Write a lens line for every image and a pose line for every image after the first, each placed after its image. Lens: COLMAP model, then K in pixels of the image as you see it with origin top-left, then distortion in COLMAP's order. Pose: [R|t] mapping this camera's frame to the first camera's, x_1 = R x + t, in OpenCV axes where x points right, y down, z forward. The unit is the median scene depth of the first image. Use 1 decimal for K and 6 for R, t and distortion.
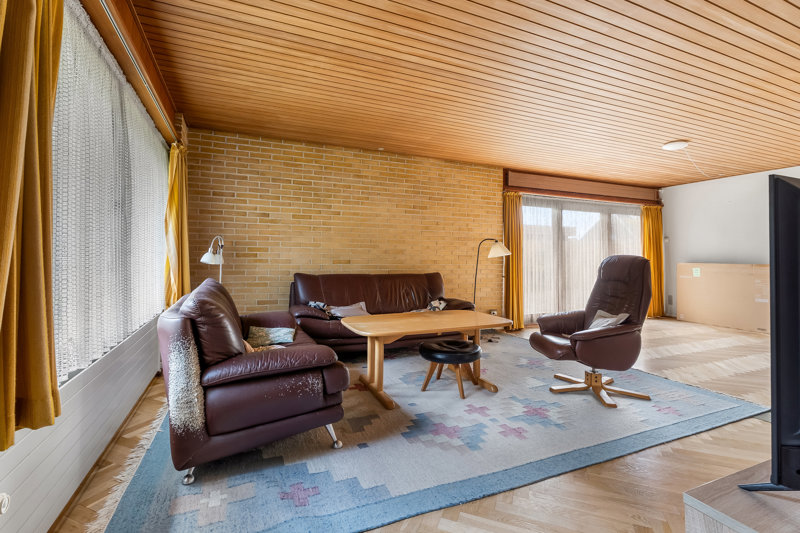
lens RADIAL K [[361.2, 0, 383.2], [0, 361.2, 265.2], [0, 0, 1]] dist [0.000042, -0.000156]
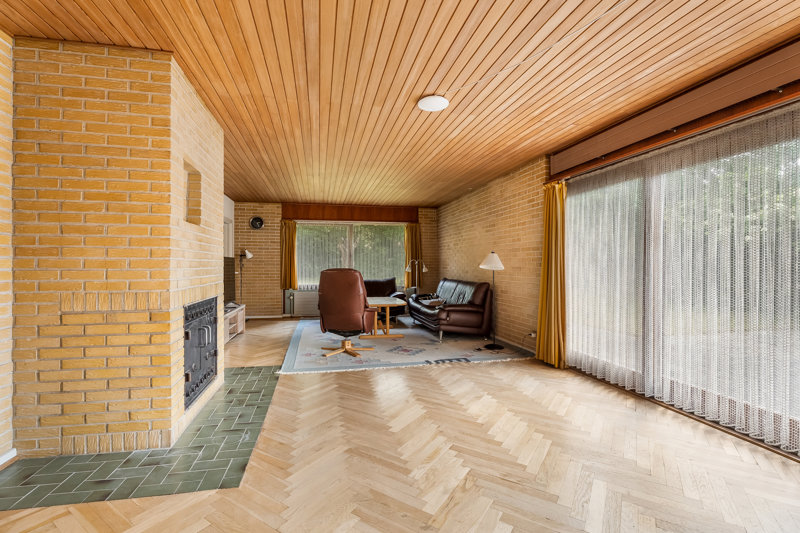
lens RADIAL K [[364.9, 0, 398.6], [0, 364.9, 263.2], [0, 0, 1]] dist [-0.068235, 0.000013]
pose [[-0.178519, -0.016648, -0.983796, 1.181824], [-0.032113, 0.999423, -0.011085, -0.018966], [0.983412, 0.029614, -0.178951, 0.856058]]
